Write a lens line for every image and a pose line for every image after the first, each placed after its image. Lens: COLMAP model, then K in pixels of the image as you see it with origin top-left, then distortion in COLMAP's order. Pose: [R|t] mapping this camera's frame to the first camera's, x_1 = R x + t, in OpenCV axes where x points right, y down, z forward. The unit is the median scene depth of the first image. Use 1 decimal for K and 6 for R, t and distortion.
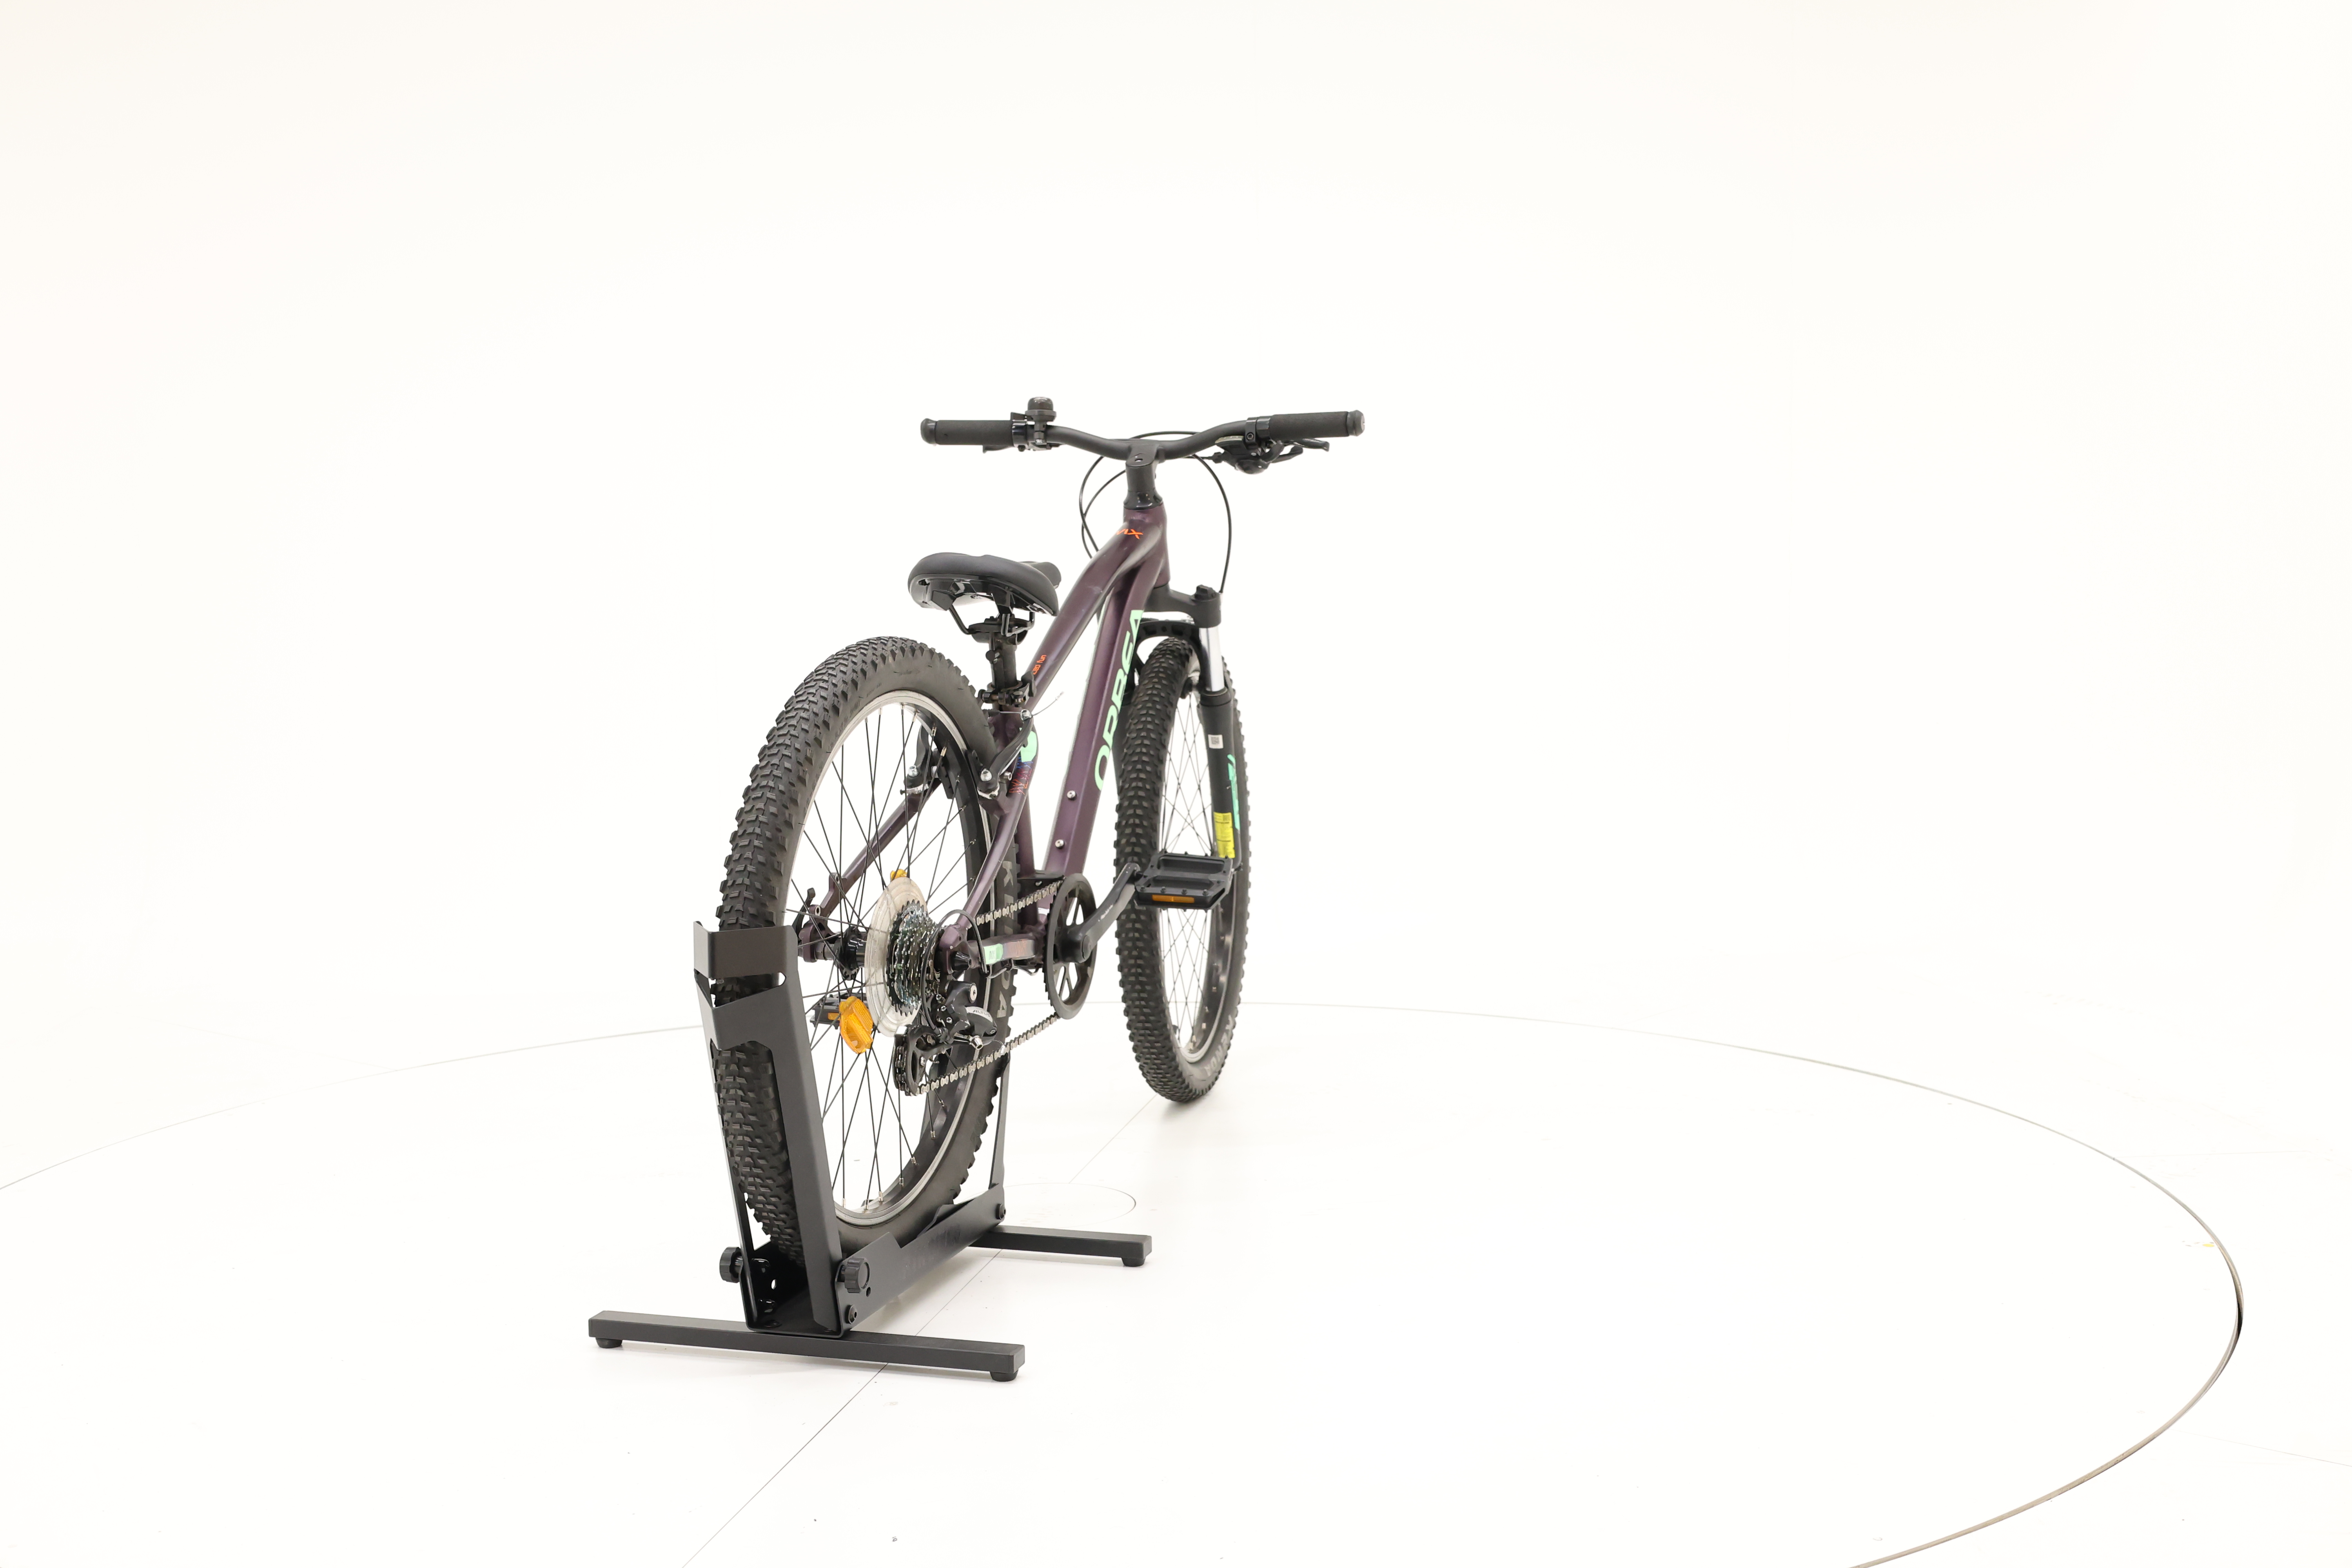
lens RADIAL K [[2640.0, 0, 1182.5], [0, 2640.0, 694.9], [0, 0, 1]] dist [-0.022015, 0.007146]
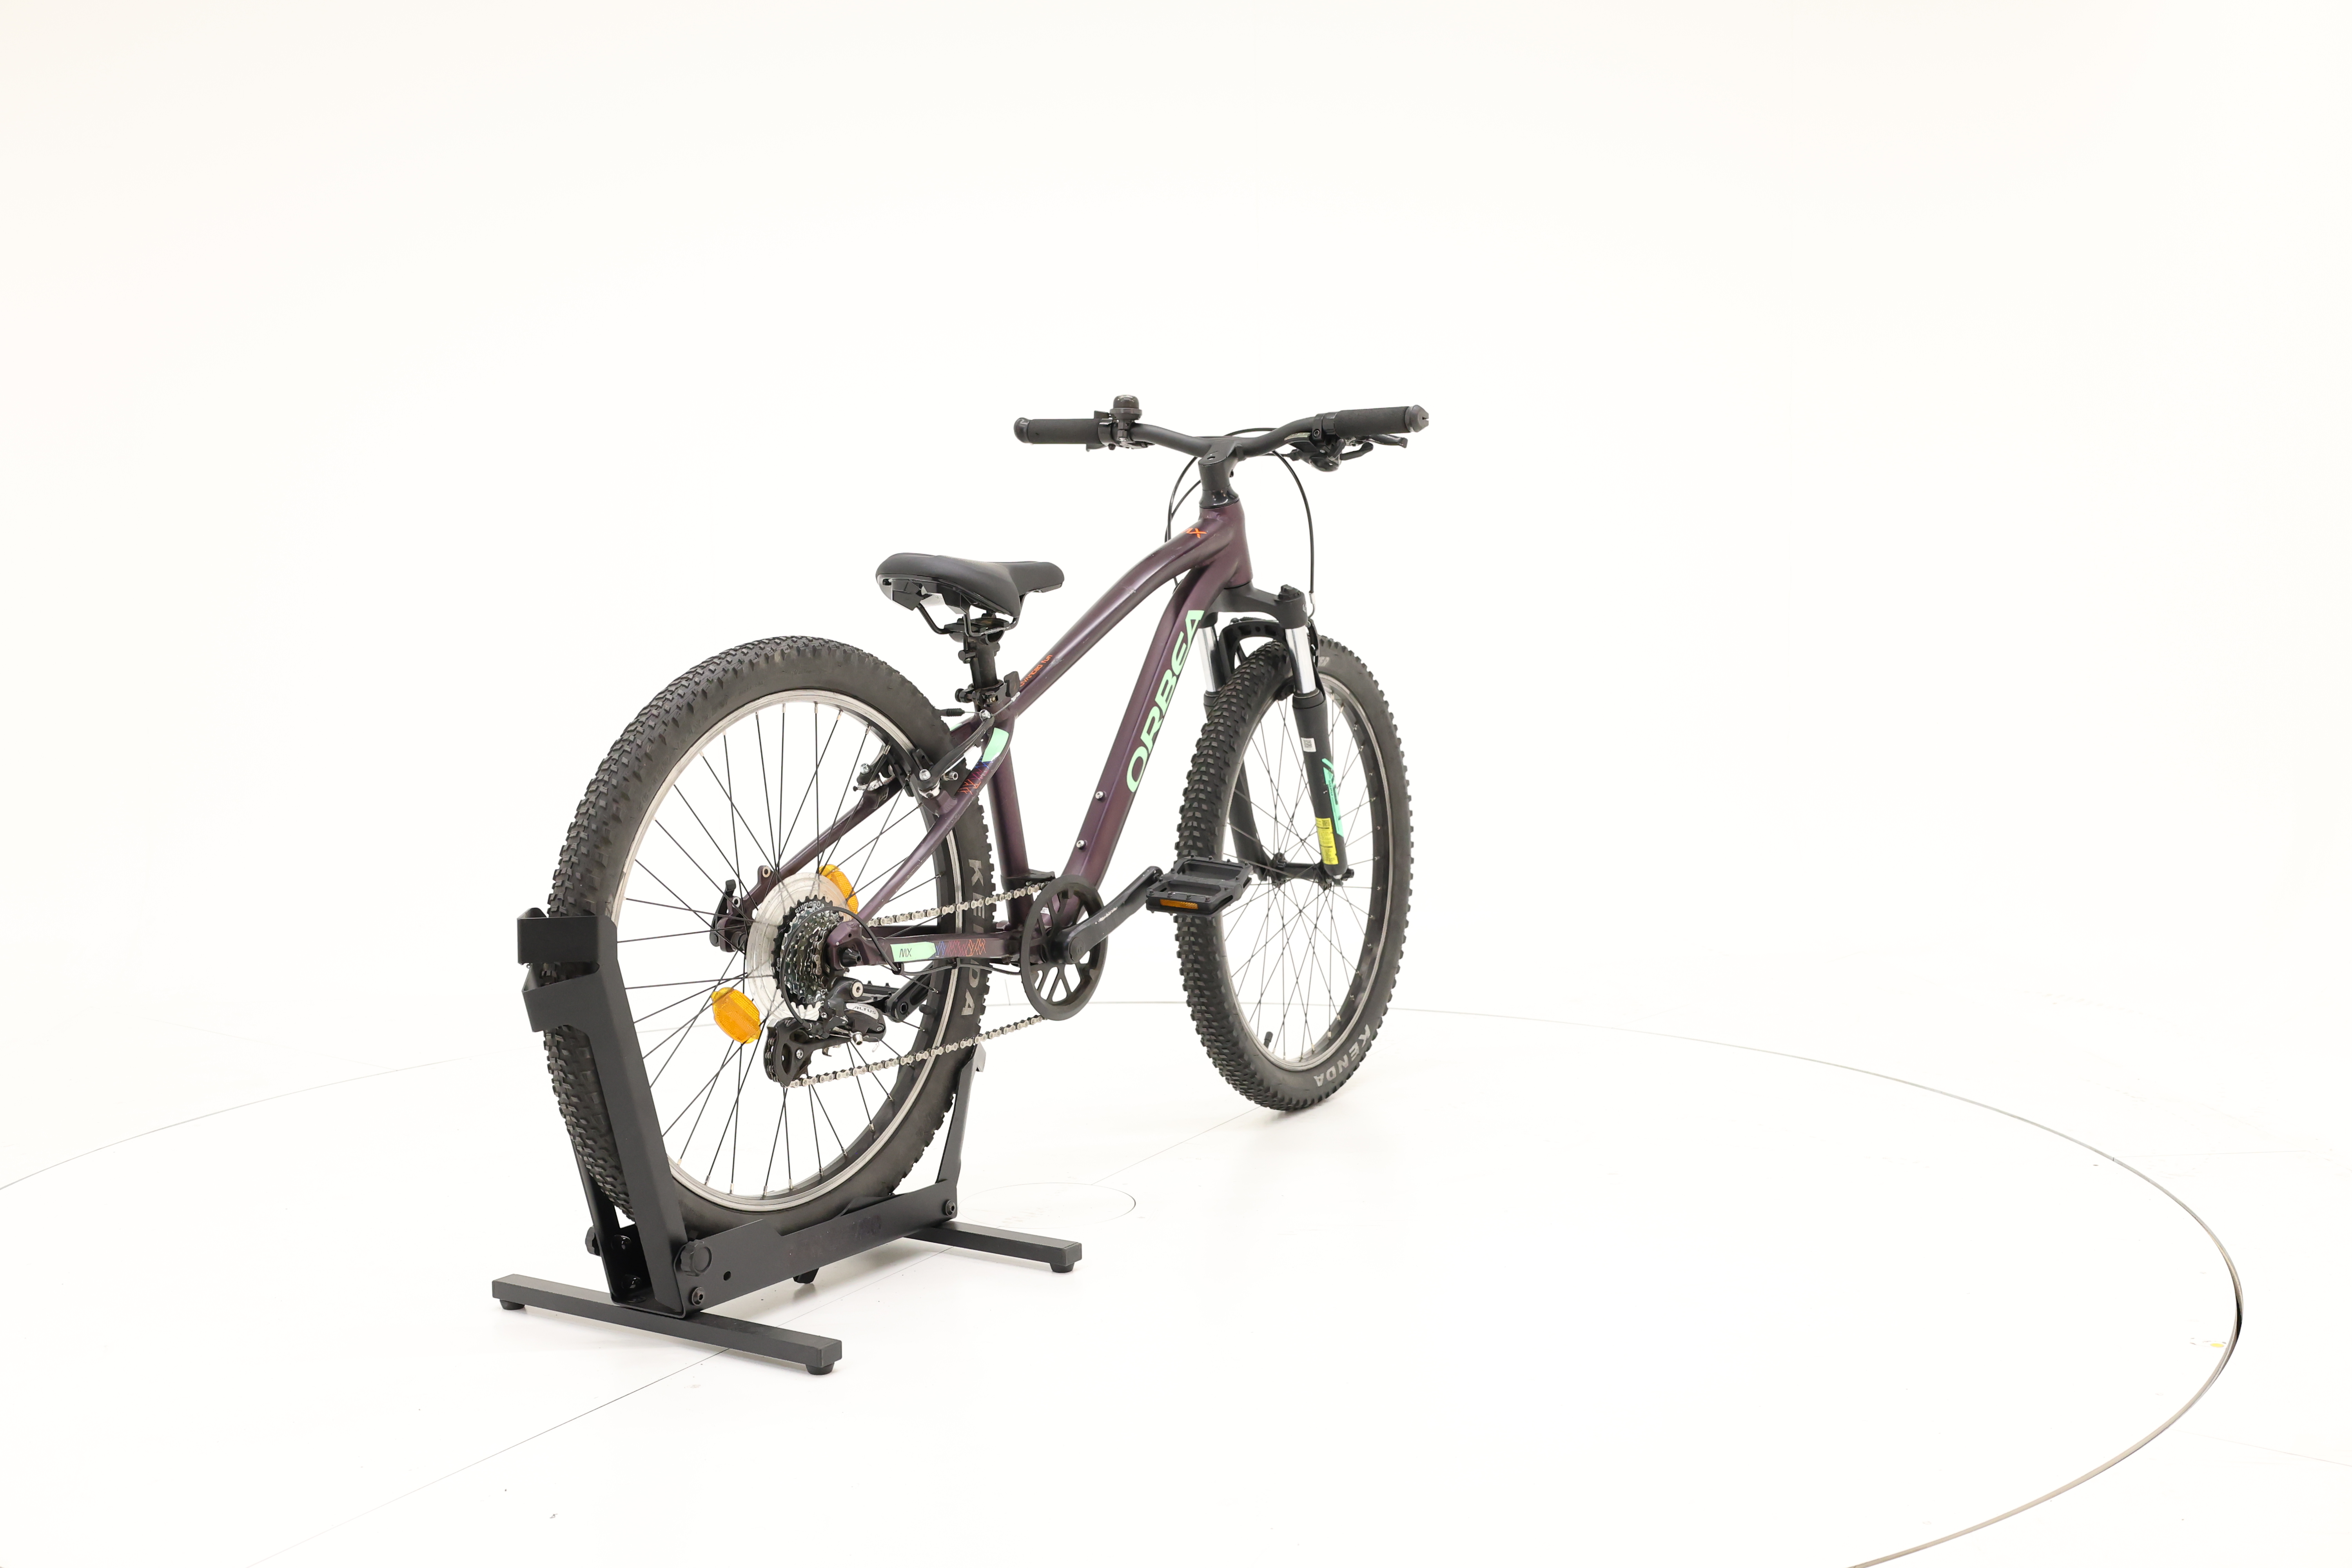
lens RADIAL K [[2640.0, 0, 1182.5], [0, 2640.0, 694.9], [0, 0, 1]] dist [-0.022015, 0.007146]
pose [[0.960659, 0.018313, -0.277128, 0.272357], [-0.017003, 0.999830, 0.007130, -0.007999], [0.277211, -0.002138, 0.960807, 0.053738]]
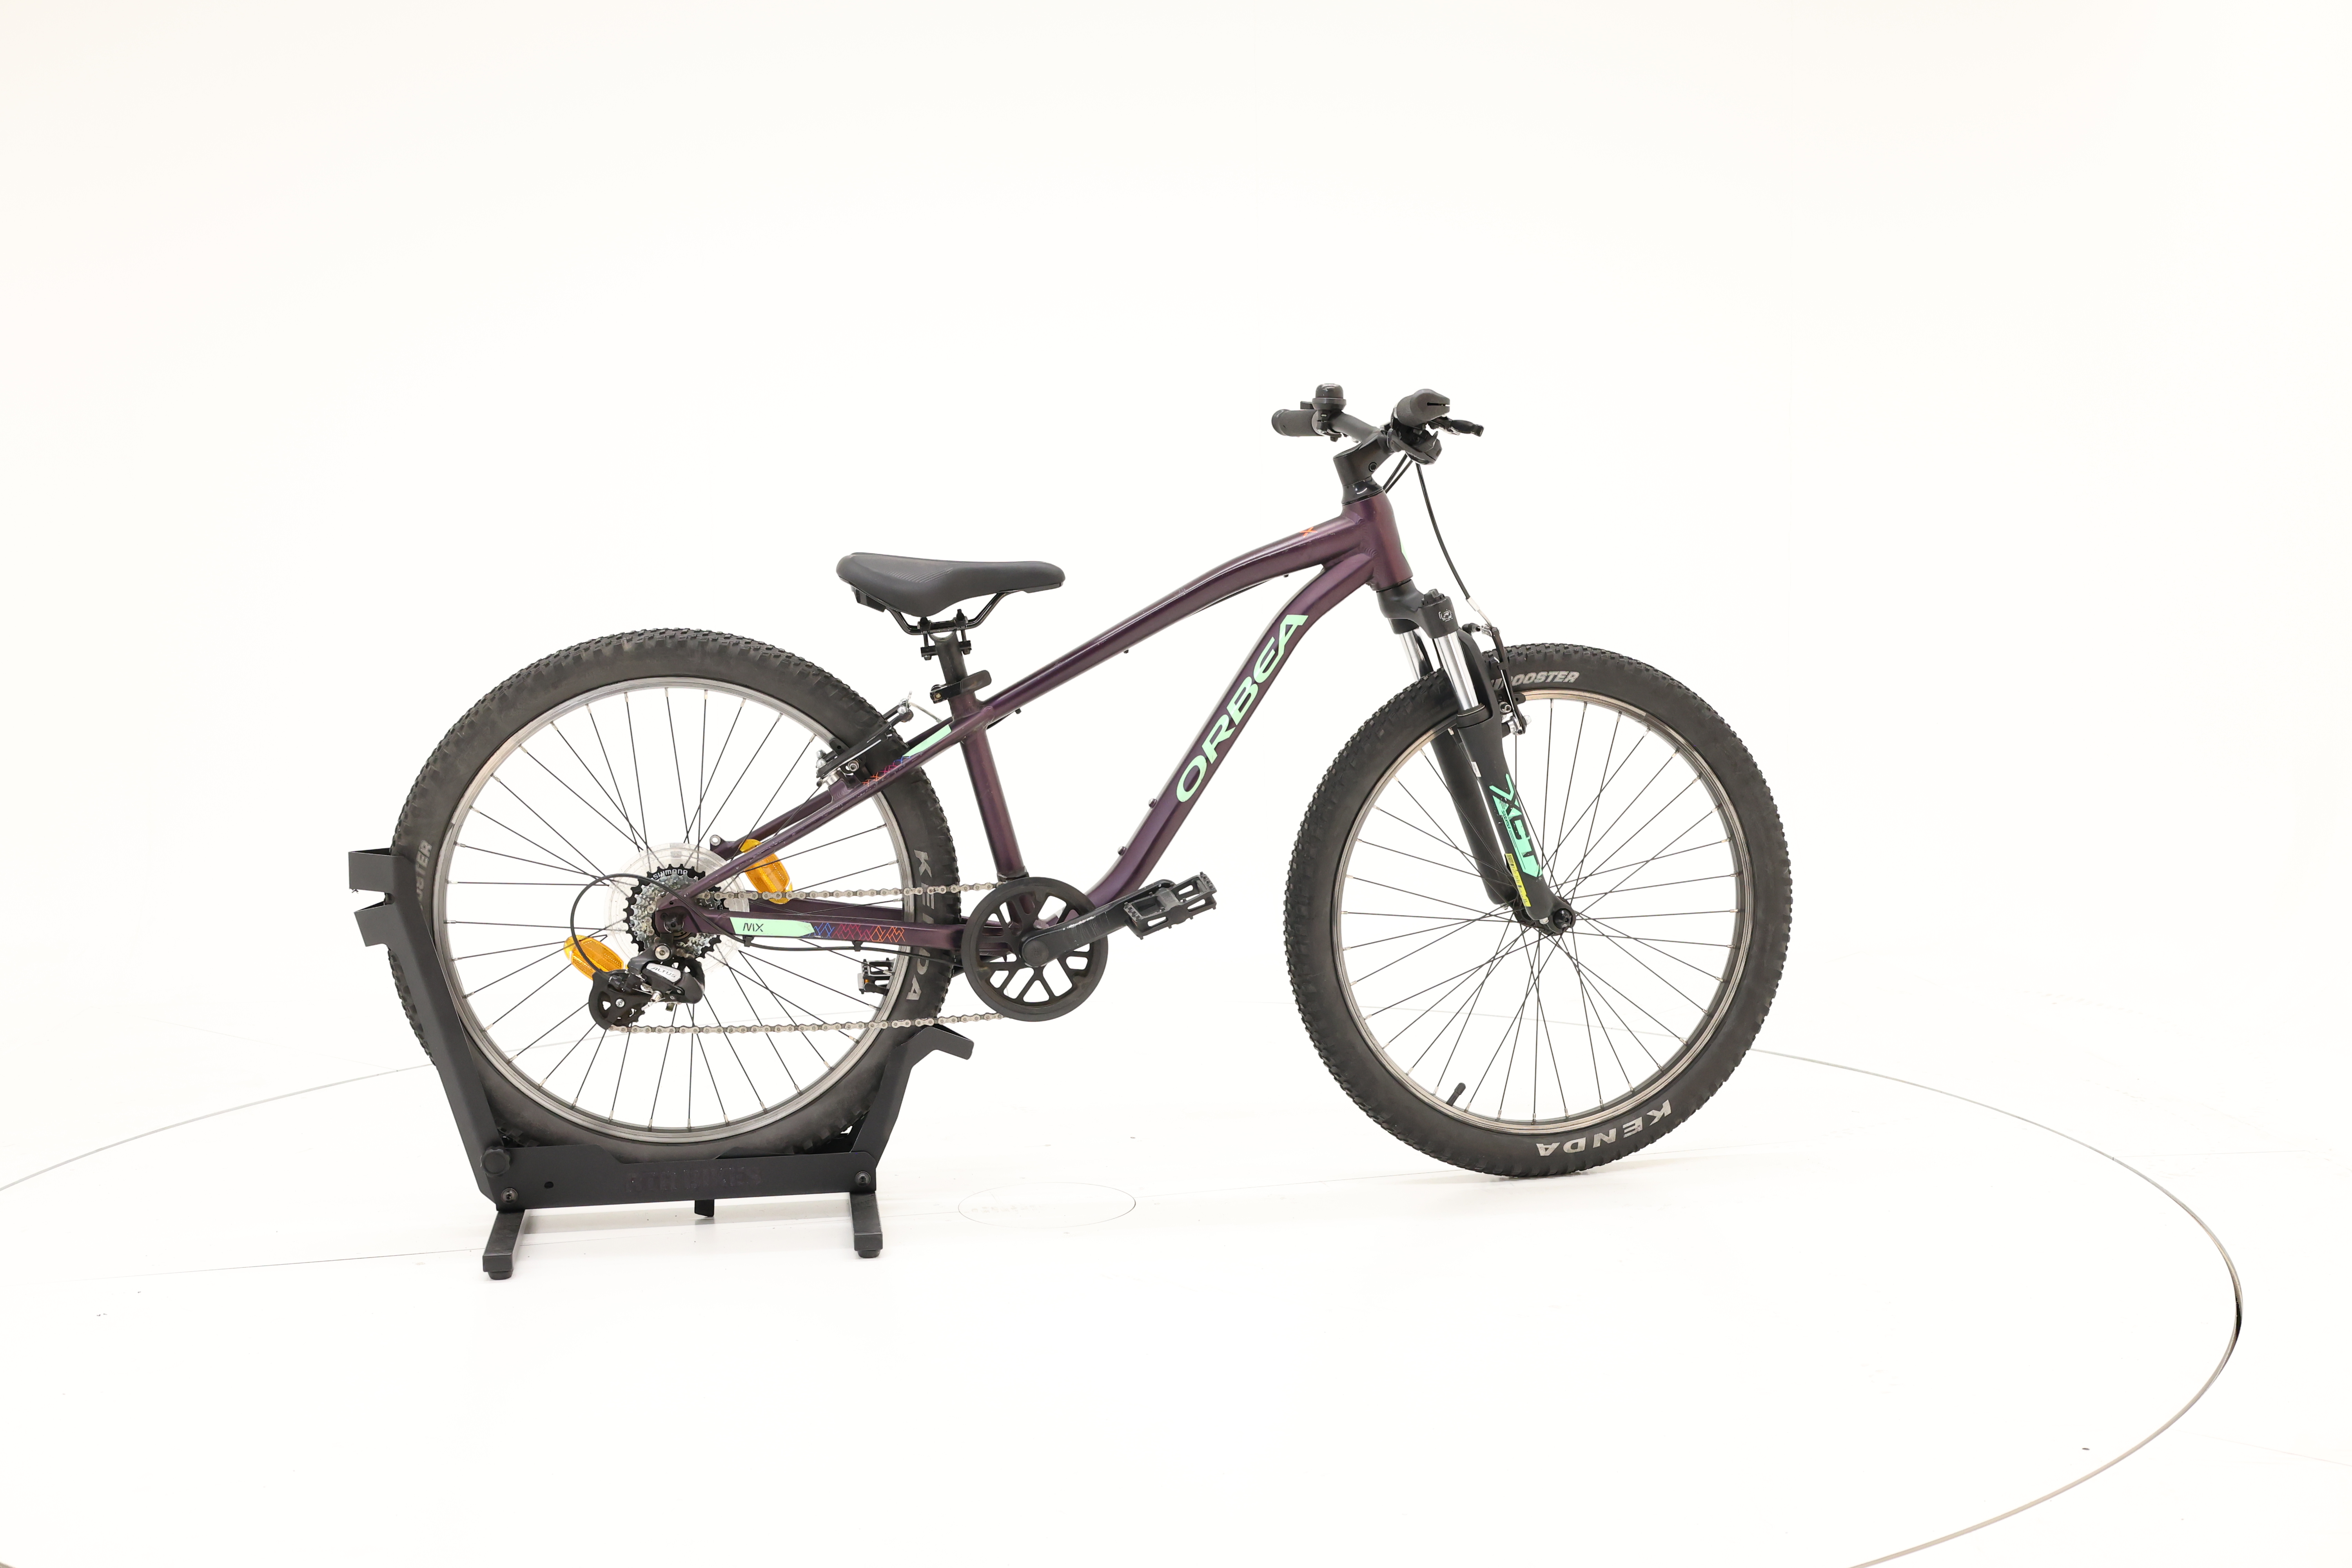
lens RADIAL K [[2640.0, 0, 1182.5], [0, 2640.0, 694.9], [0, 0, 1]] dist [-0.022015, 0.007146]
pose [[0.443068, 0.068970, -0.893831, 0.856052], [-0.048665, 0.997417, 0.052840, -0.055157], [0.895166, 0.020087, 0.445280, 0.598240]]
